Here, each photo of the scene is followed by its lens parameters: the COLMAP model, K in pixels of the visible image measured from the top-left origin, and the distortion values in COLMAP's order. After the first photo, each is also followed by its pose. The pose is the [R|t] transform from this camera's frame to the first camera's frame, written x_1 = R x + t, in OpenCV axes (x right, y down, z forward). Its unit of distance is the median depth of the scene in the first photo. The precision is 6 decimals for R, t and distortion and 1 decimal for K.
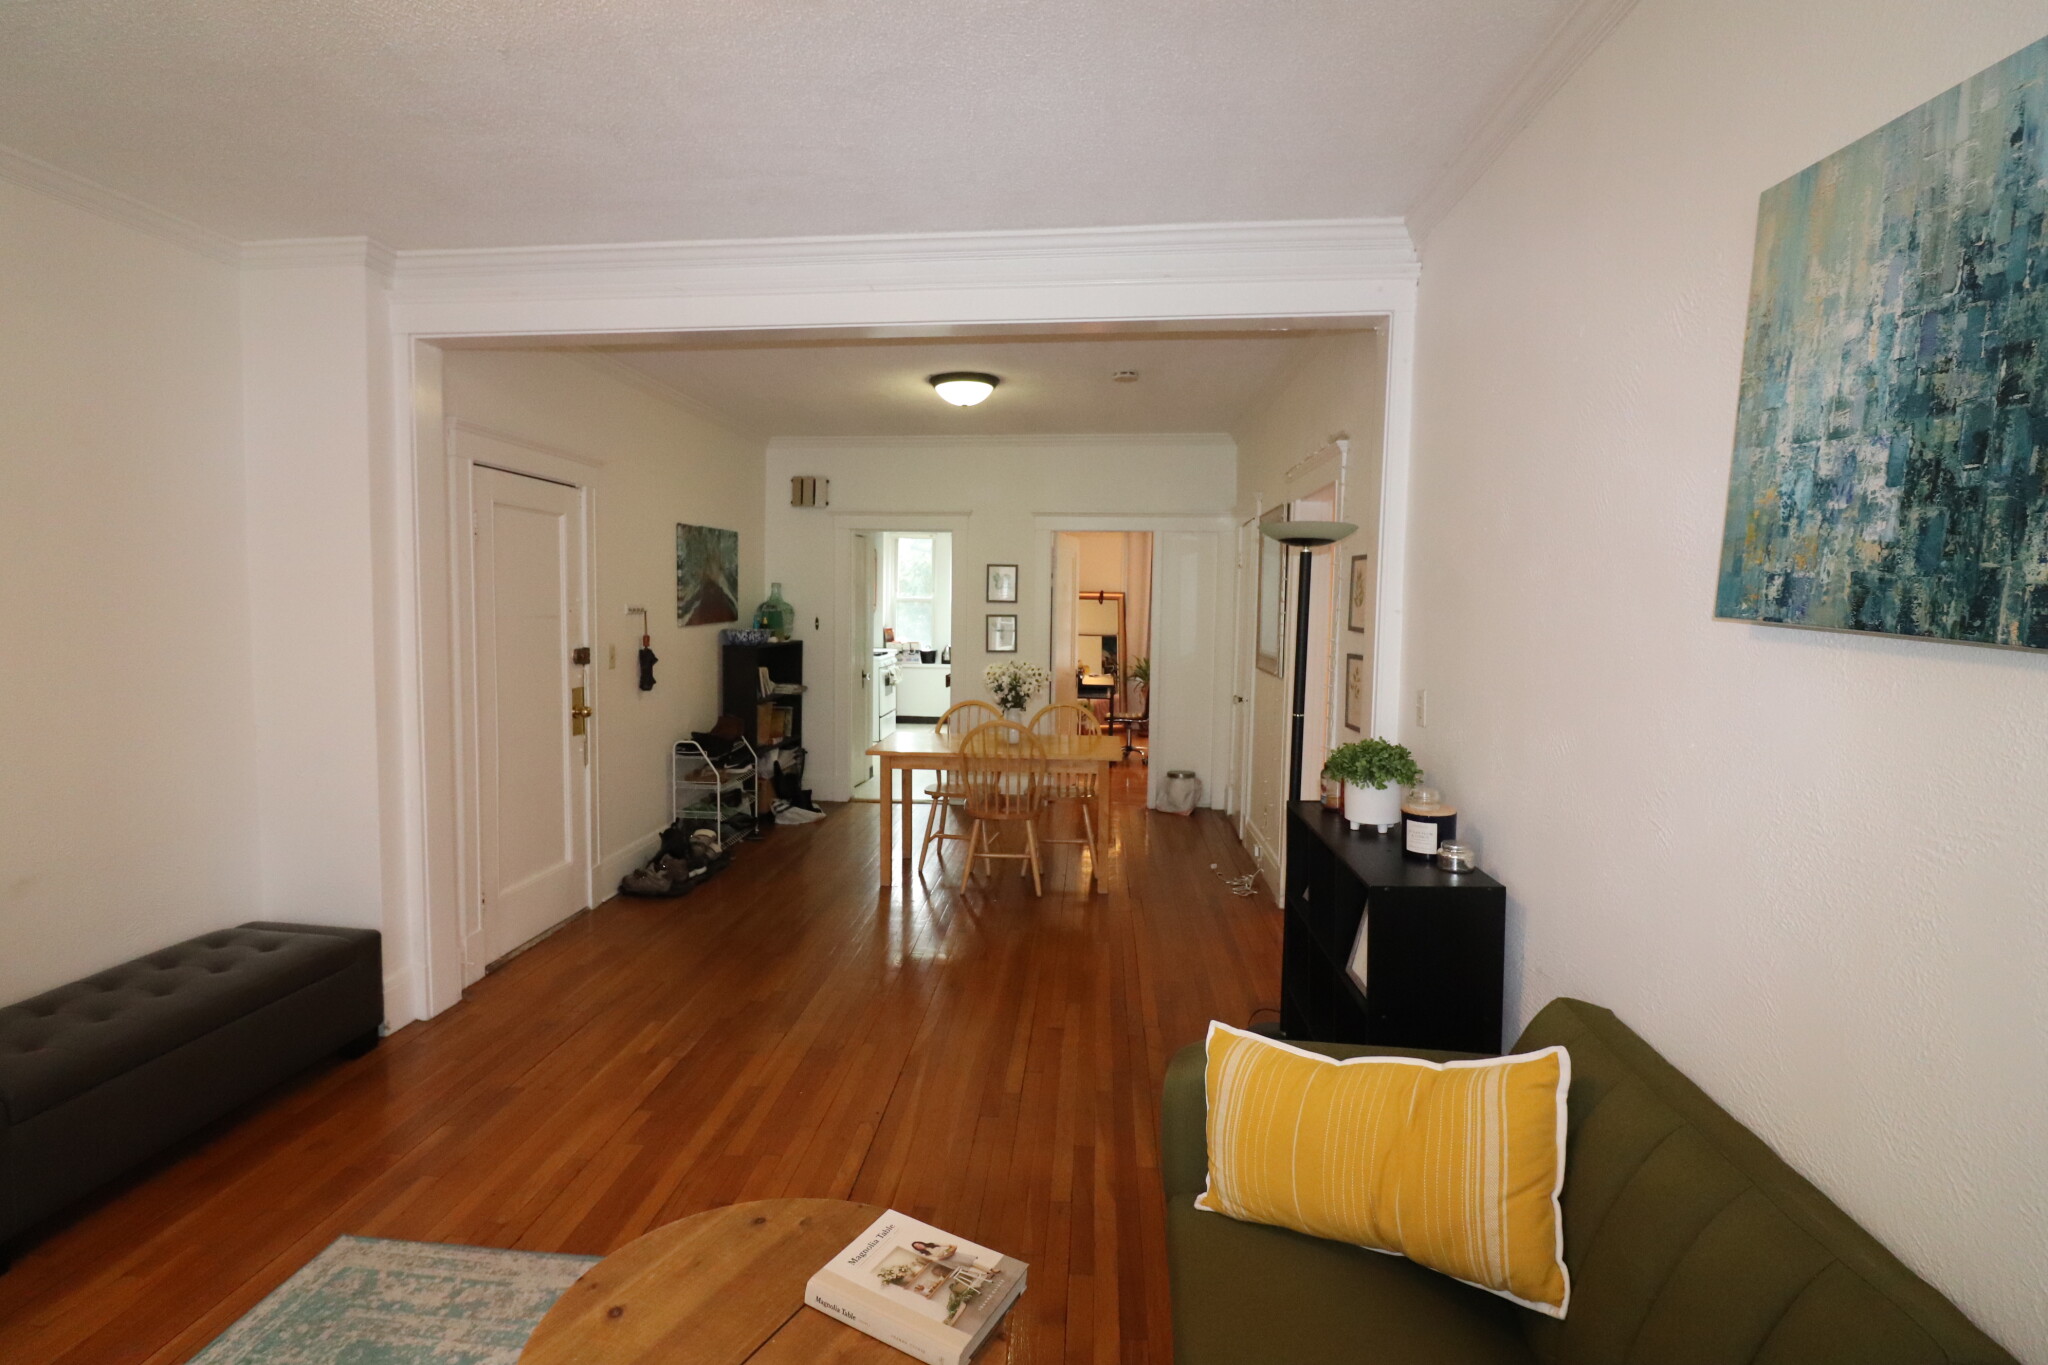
lens RADIAL K [[955.6, 0, 1007.3], [0, 955.6, 671.2], [0, 0, 1]] dist [-0.002281, -0.009630]
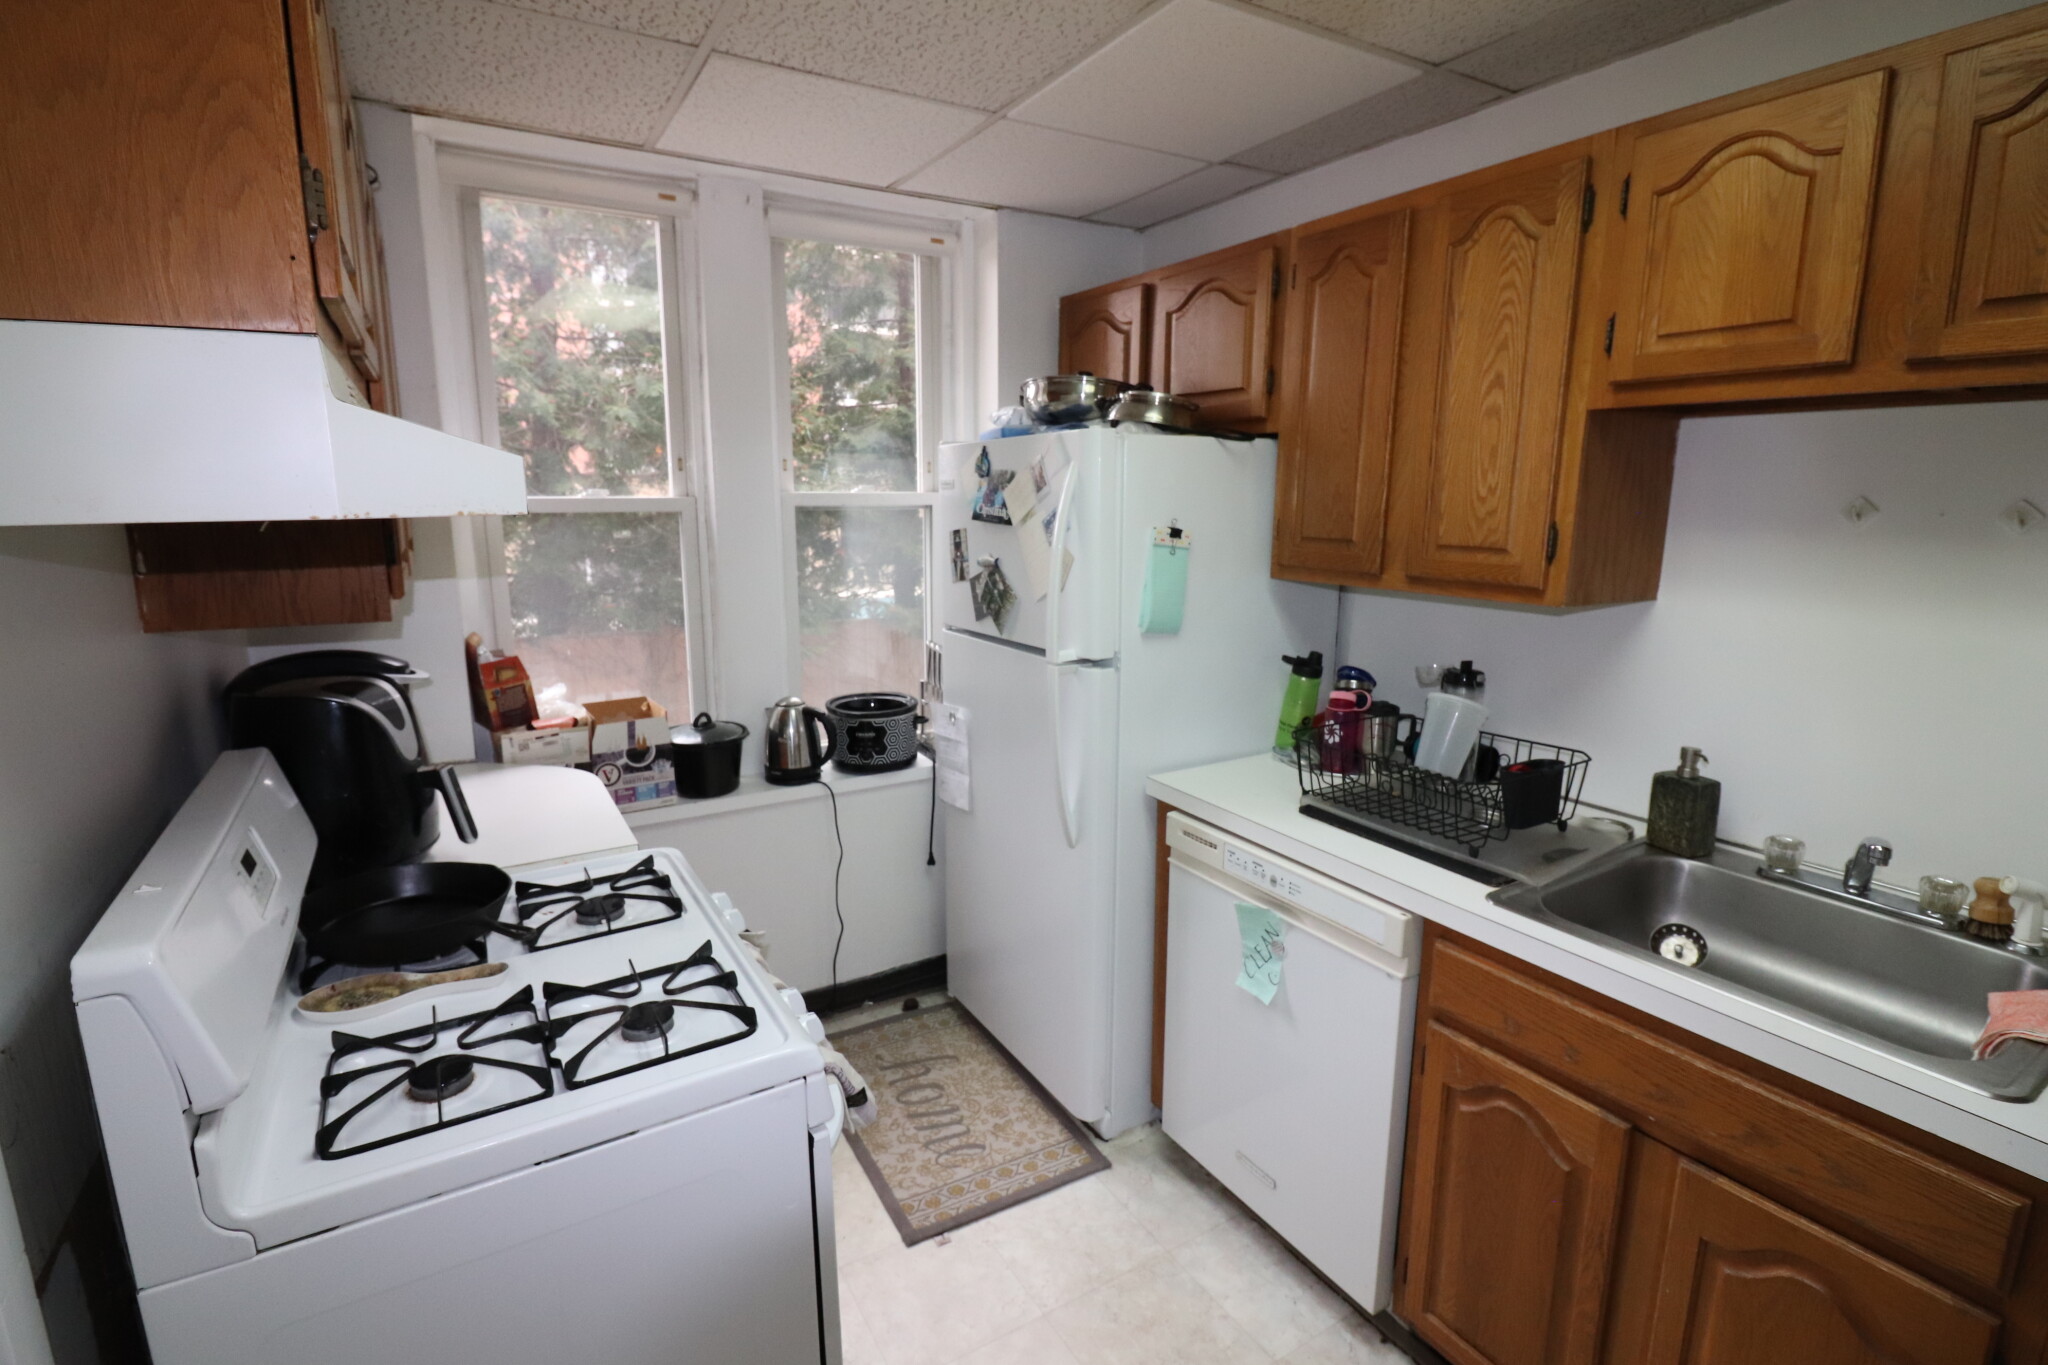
lens RADIAL K [[955.6, 0, 1012.0], [0, 955.6, 673.0], [0, 0, 1]] dist [-0.002281, -0.009630]
pose [[0.811779, -0.127034, 0.569979, -1.130671], [0.056952, 0.988622, 0.139226, -0.478802], [-0.581180, -0.080560, 0.809777, 5.867559]]
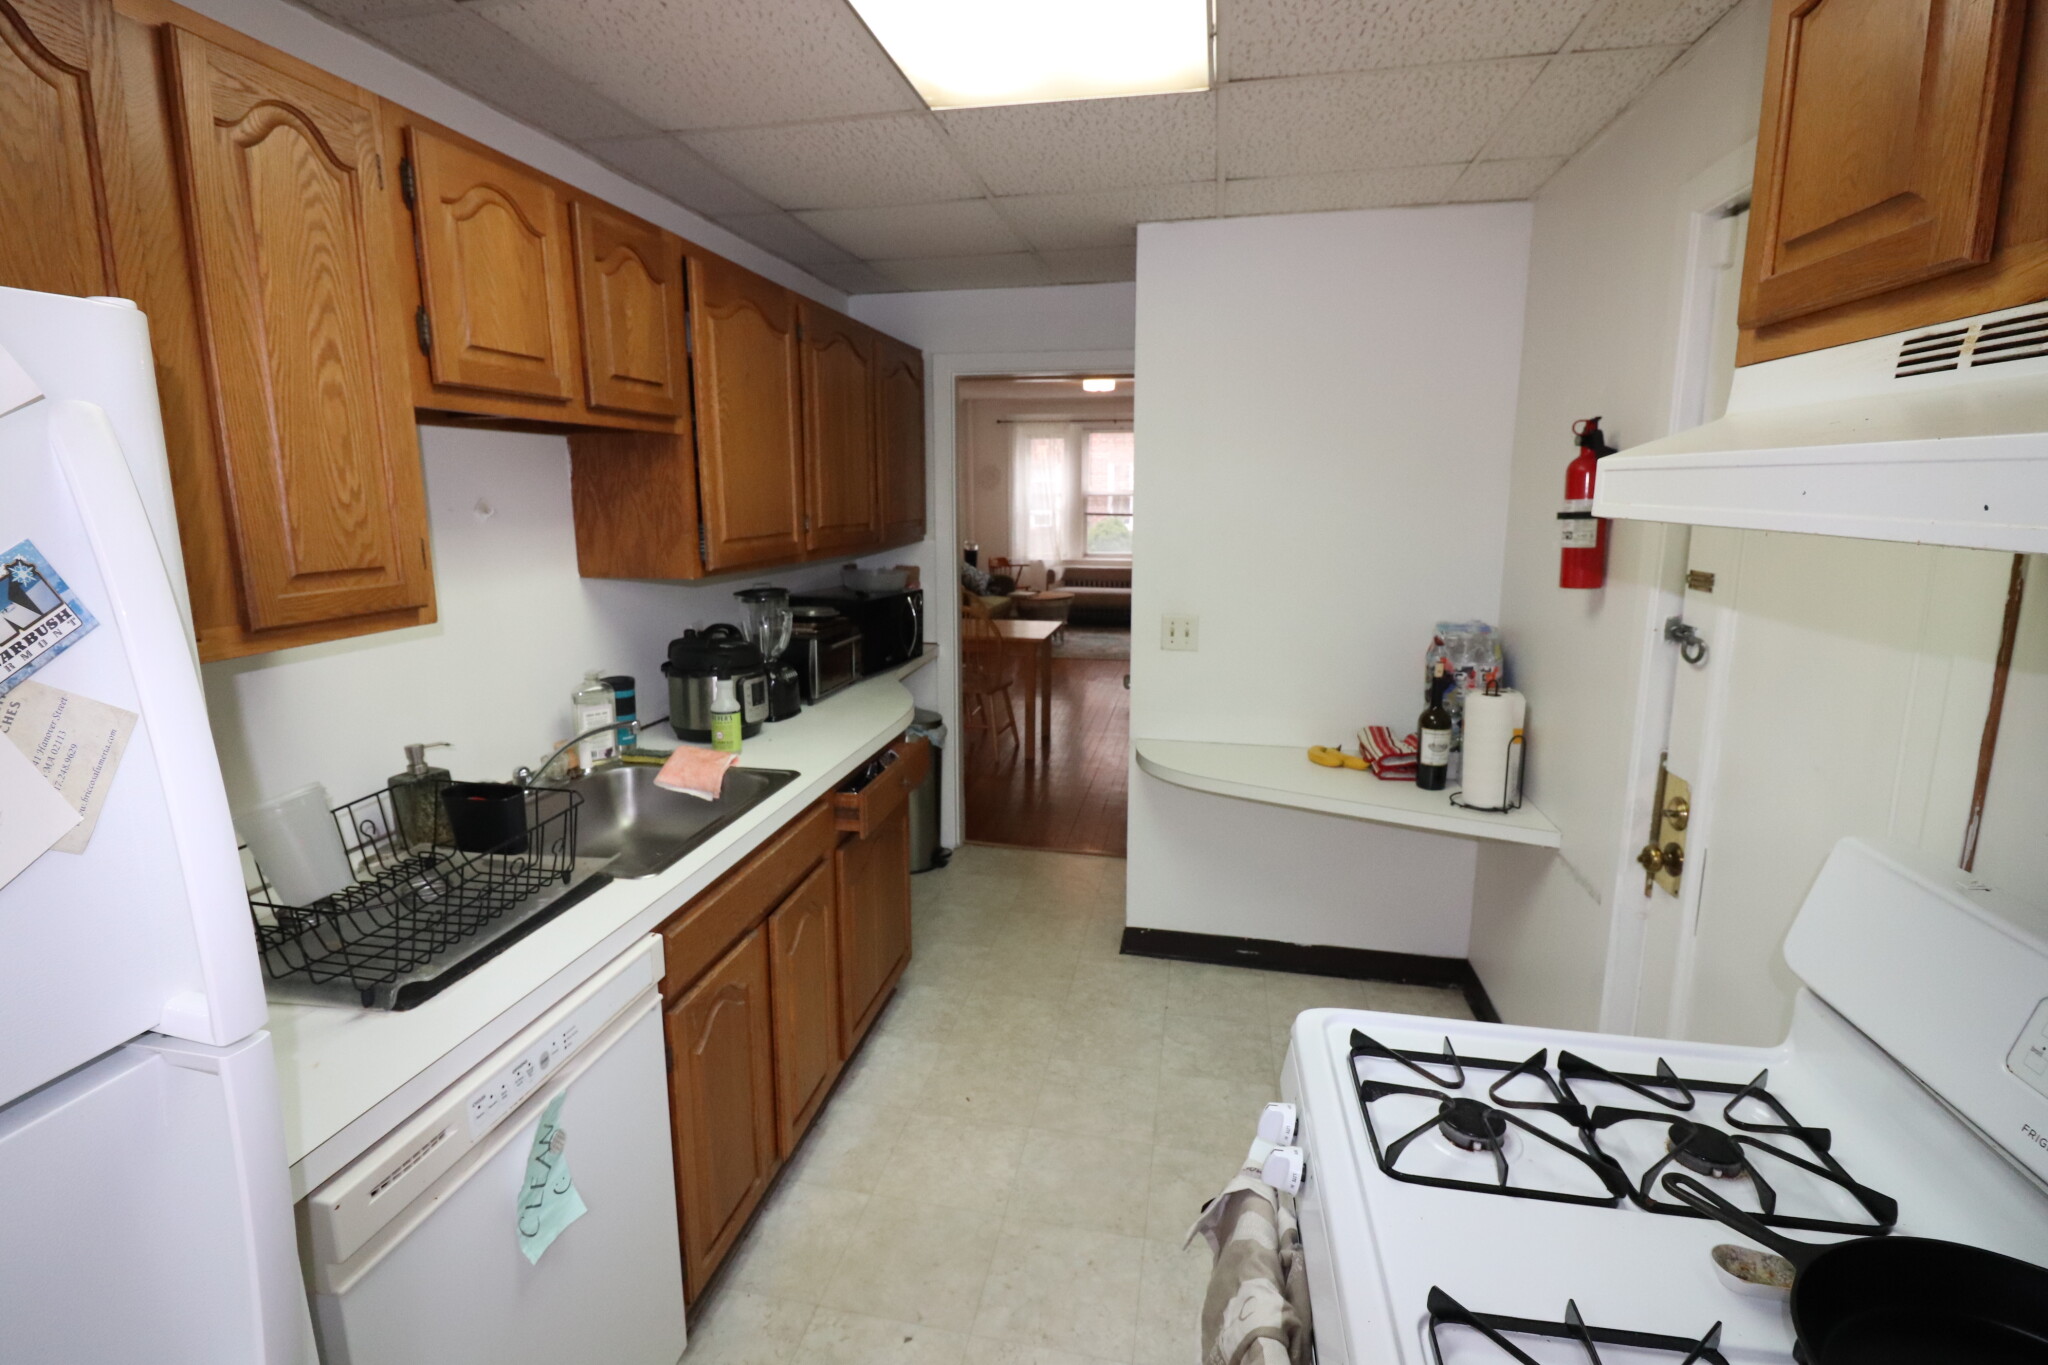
lens RADIAL K [[955.6, 0, 1016.9], [0, 955.6, 669.7], [0, 0, 1]] dist [-0.002281, -0.009630]
pose [[-0.994336, -0.035318, 0.100240, -0.708234], [-0.008281, 0.966050, 0.258223, -0.574827], [-0.105956, 0.255931, -0.960871, 7.236867]]
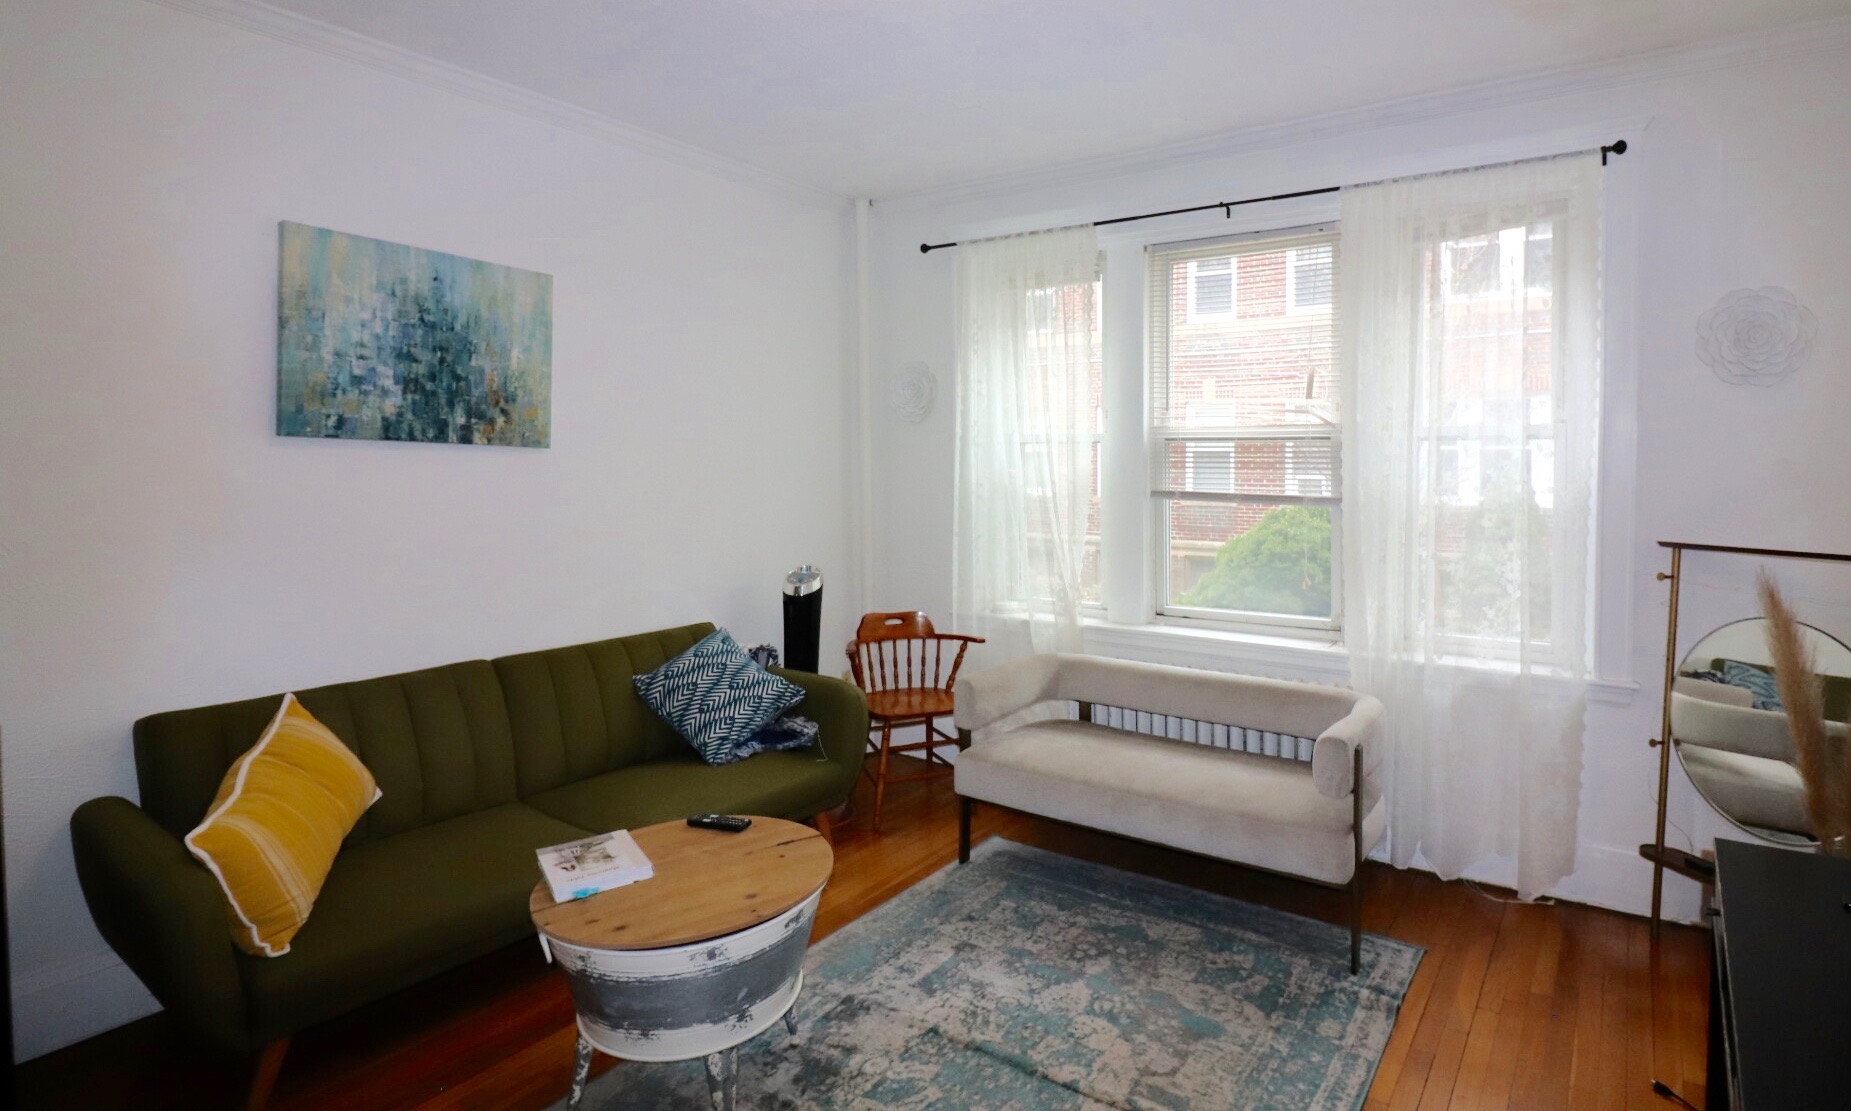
lens RADIAL K [[947.1, 0, 1013.4], [0, 947.1, 495.2], [0, 0, 1]] dist [-0.024268, -0.000250]
pose [[-0.888428, -0.031214, 0.457953, -1.278056], [0.025433, 0.992805, 0.117011, -0.108054], [-0.458311, 0.115603, -0.881242, 1.815149]]
